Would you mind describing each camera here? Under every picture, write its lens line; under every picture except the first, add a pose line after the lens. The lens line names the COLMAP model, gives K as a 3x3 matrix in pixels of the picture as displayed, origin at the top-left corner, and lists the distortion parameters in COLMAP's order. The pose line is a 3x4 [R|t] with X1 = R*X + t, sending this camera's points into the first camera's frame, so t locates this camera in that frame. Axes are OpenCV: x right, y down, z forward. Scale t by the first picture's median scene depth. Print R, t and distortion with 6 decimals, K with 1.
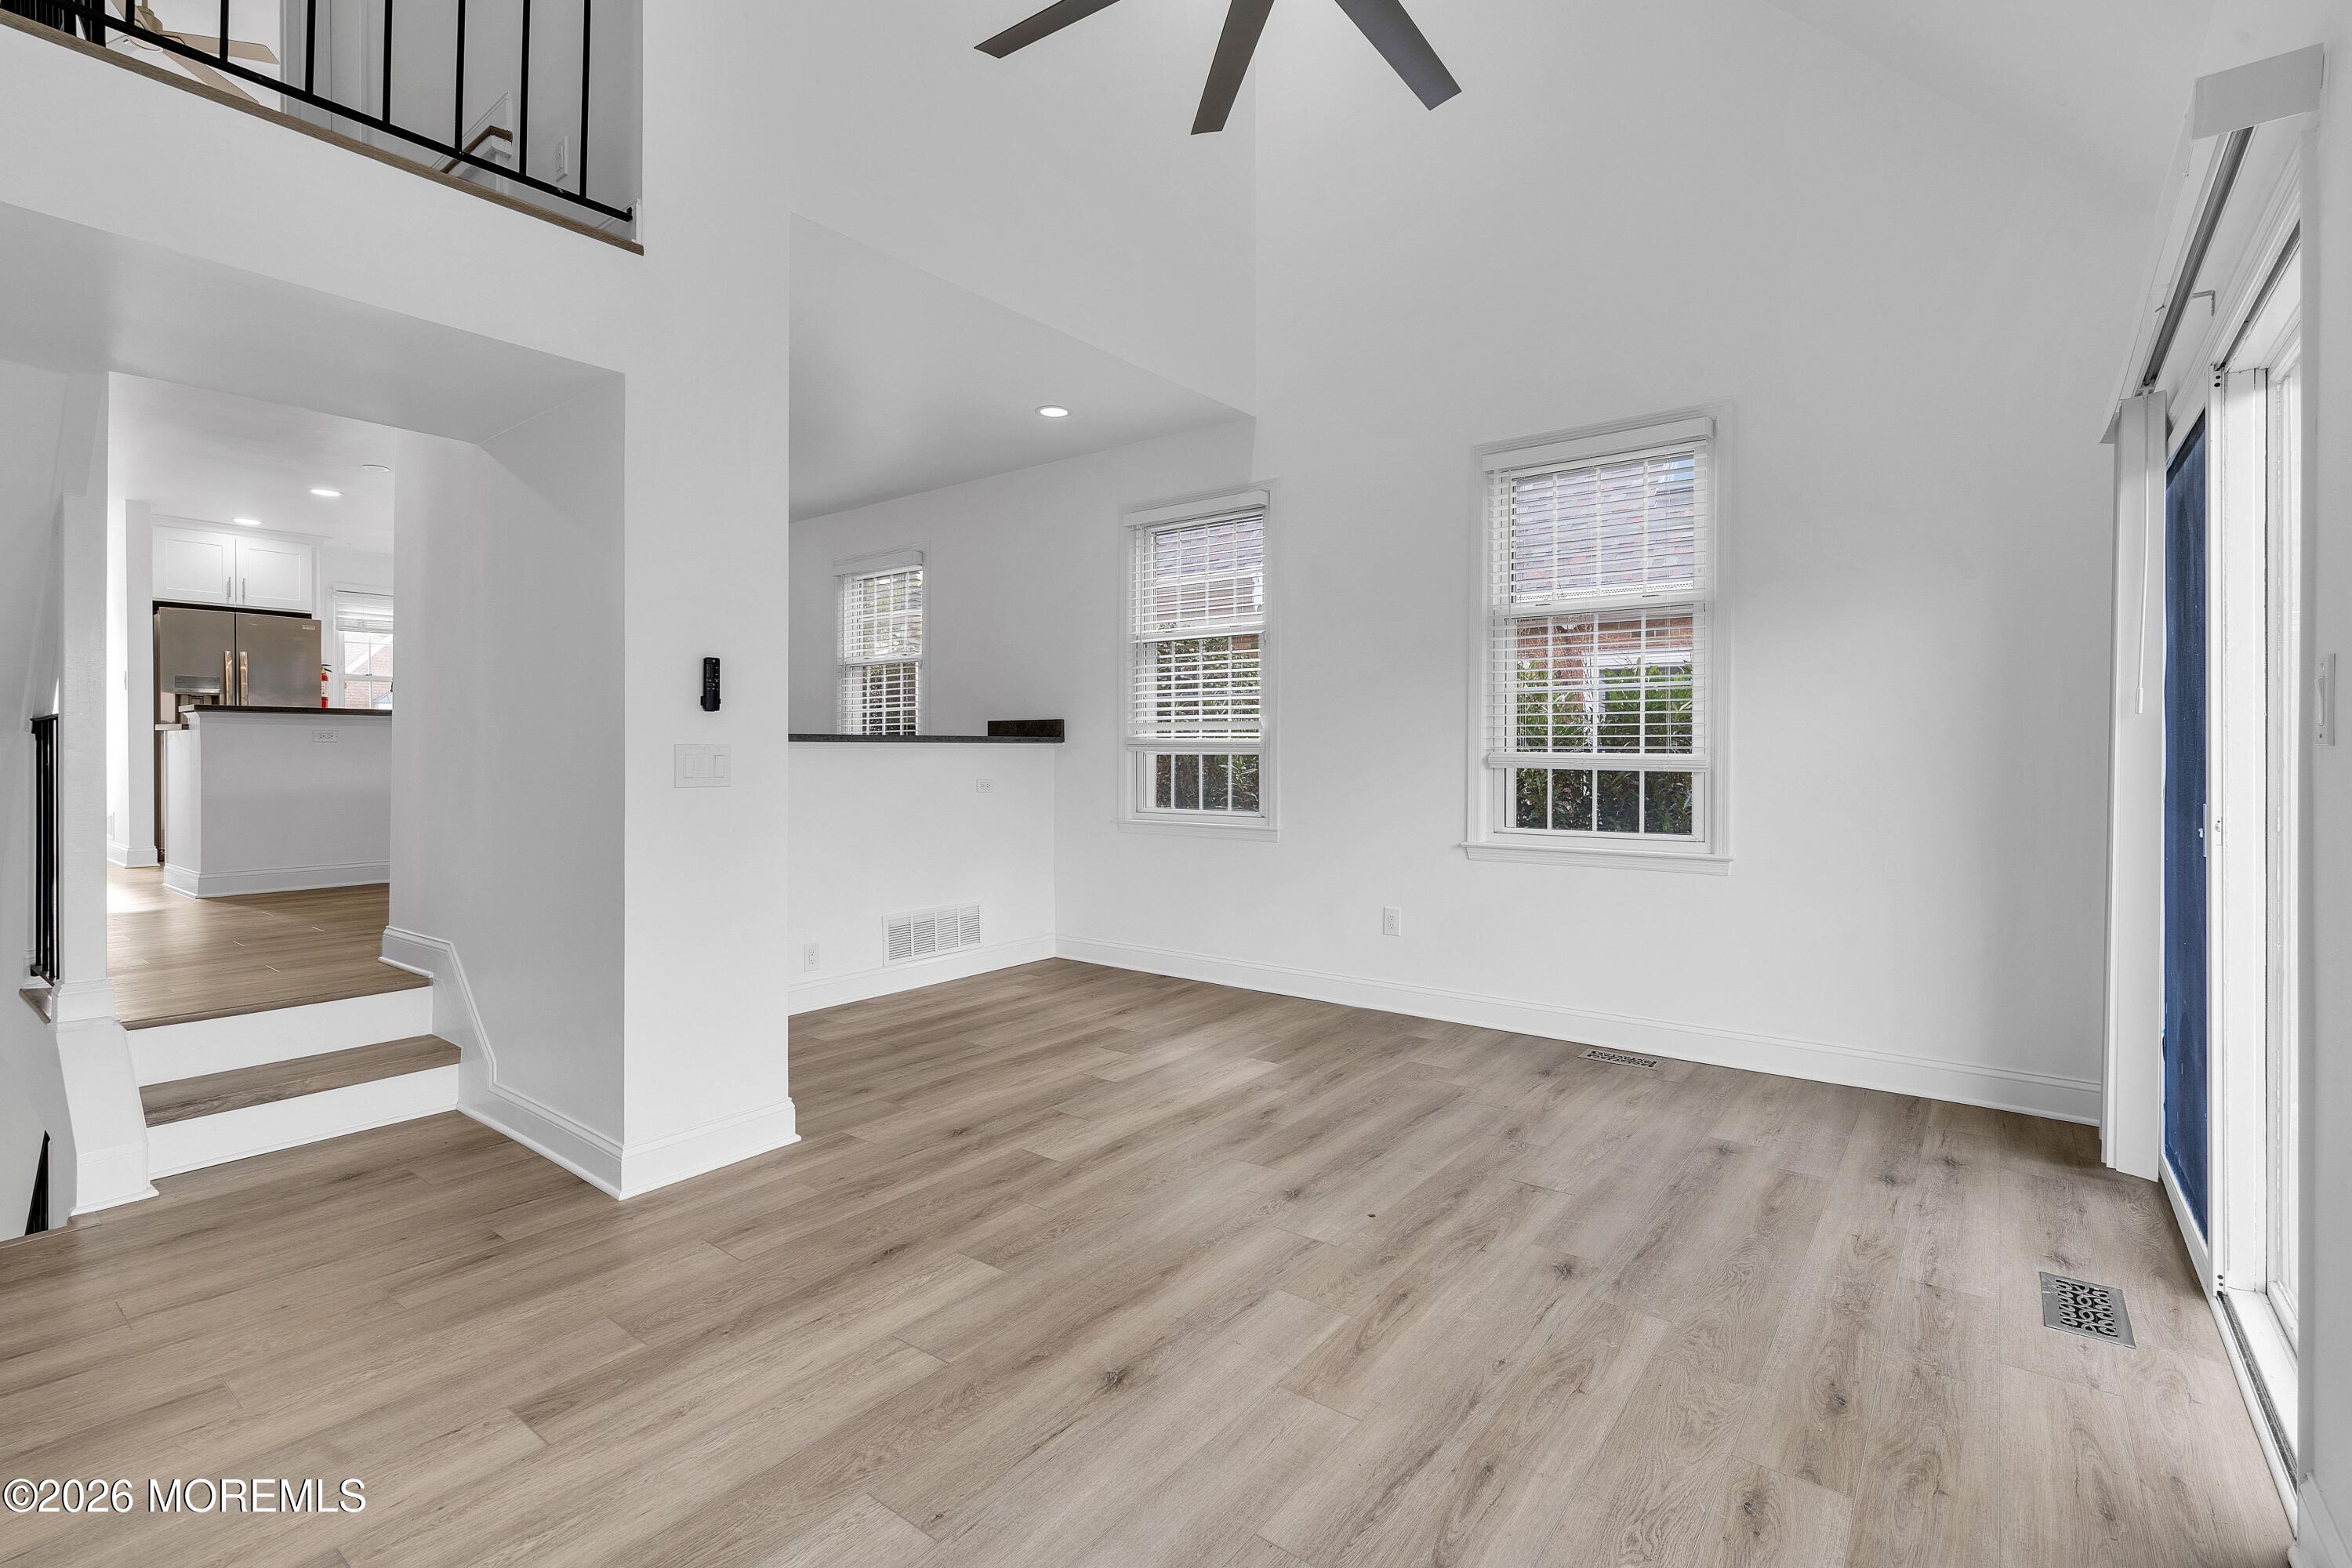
lens RADIAL K [[1071.5, 0, 1168.2], [0, 1071.5, 762.4], [0, 0, 1]] dist [-0.002532, 0.000658]
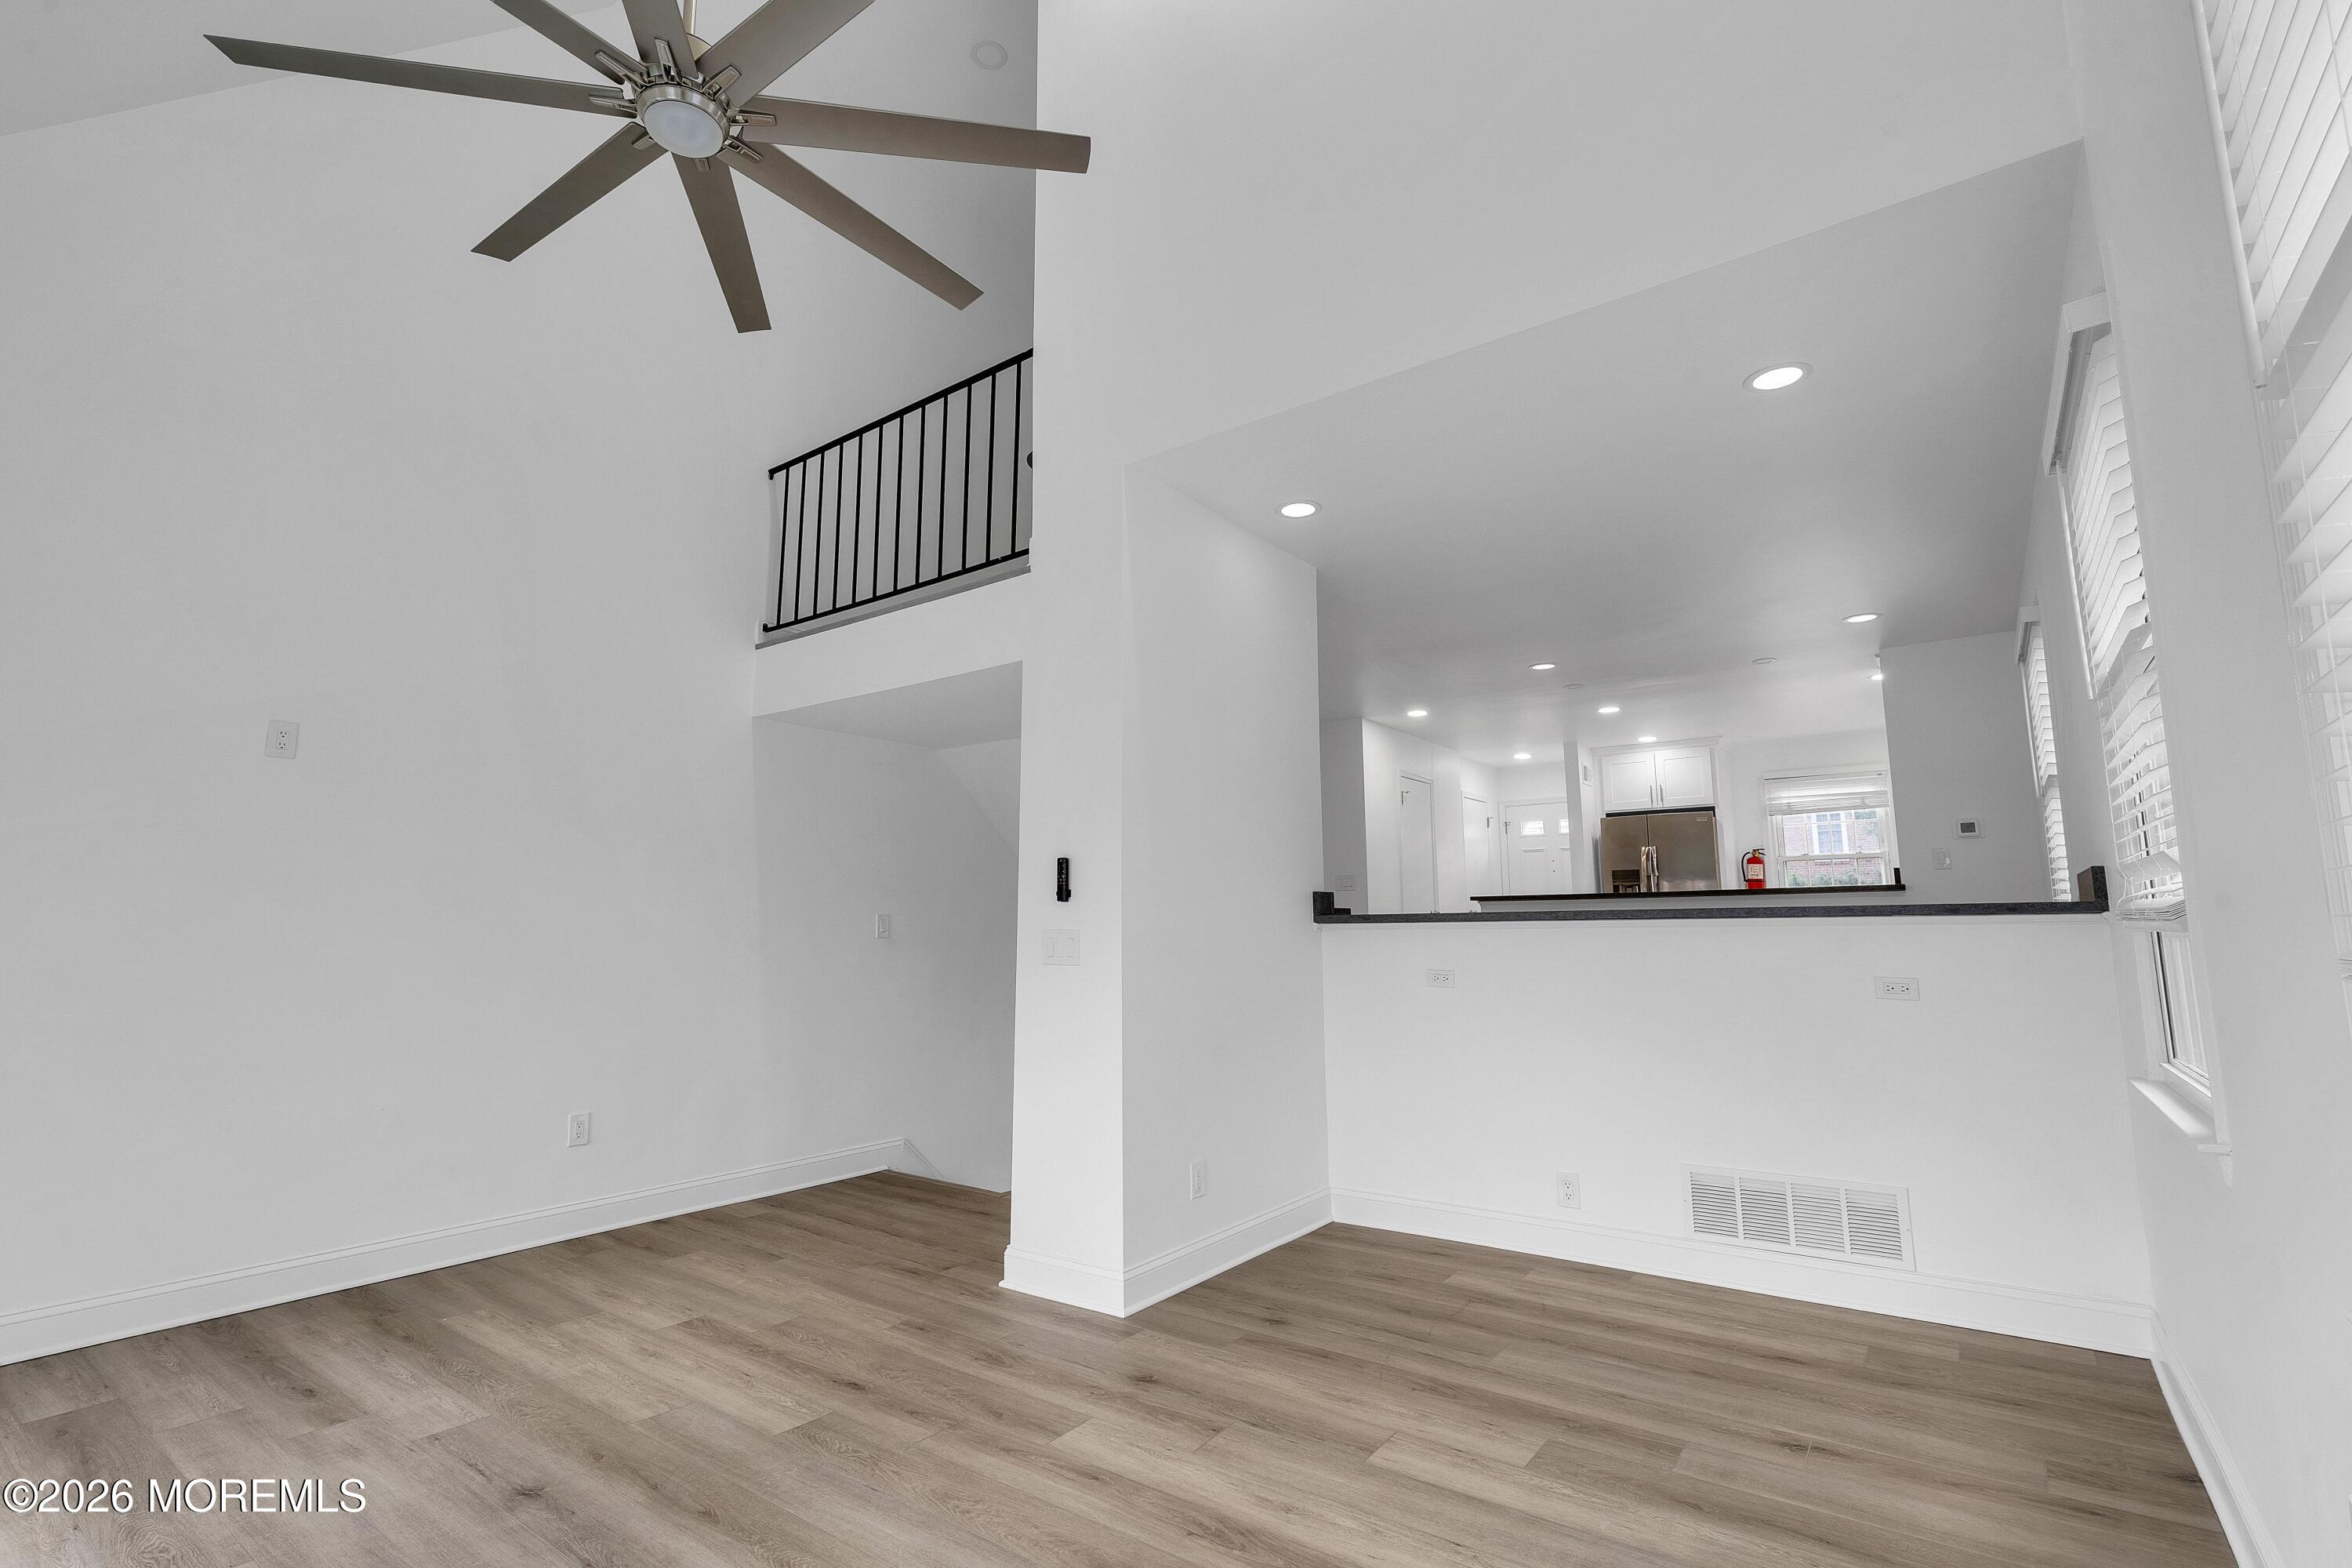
lens RADIAL K [[1062.4, 0, 1171.1], [0, 1062.4, 782.3], [0, 0, 1]] dist [-0.001865, 0.000659]
pose [[0.019560, -0.140777, -0.989848, 0.817811], [-0.004015, 0.990018, -0.140881, -0.012733], [0.999801, 0.006730, 0.018800, 1.136588]]
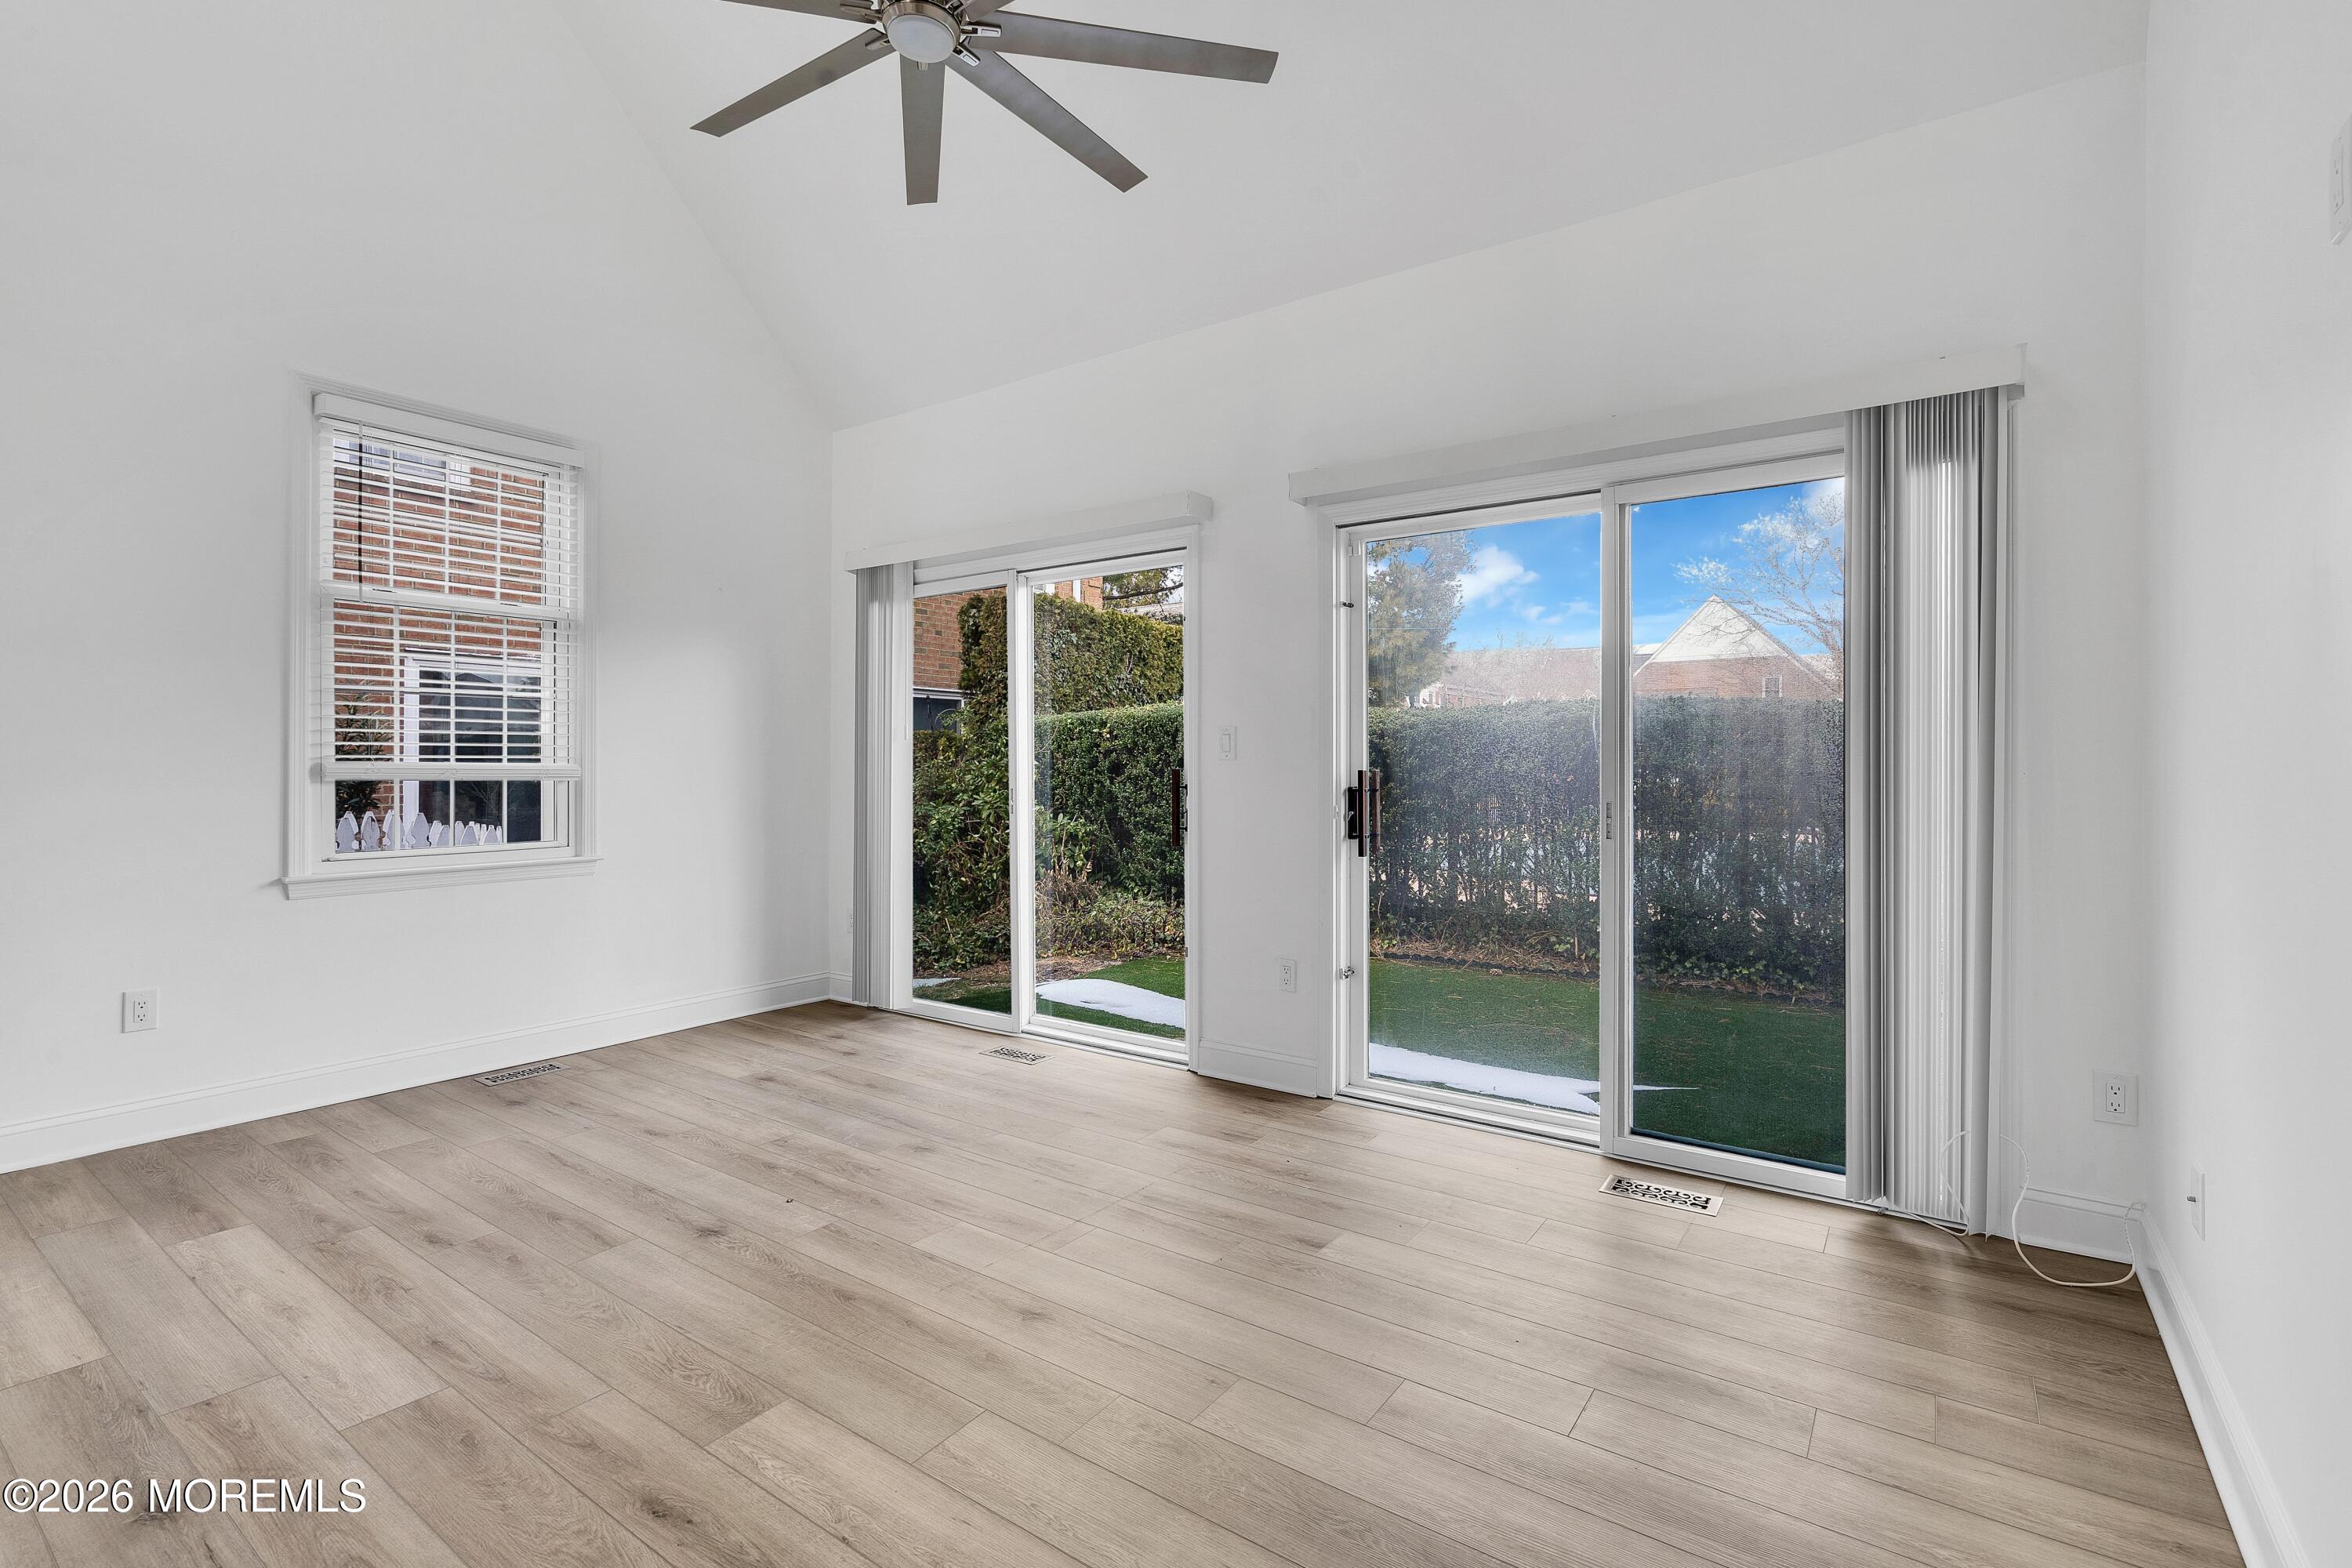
lens RADIAL K [[1071.5, 0, 1168.2], [0, 1071.5, 762.4], [0, 0, 1]] dist [-0.002532, 0.000658]
pose [[-0.034846, 0.001016, 0.999392, -0.810695], [0.008463, 0.999964, -0.000722, -0.004215], [-0.999357, 0.008433, -0.034853, 0.611352]]
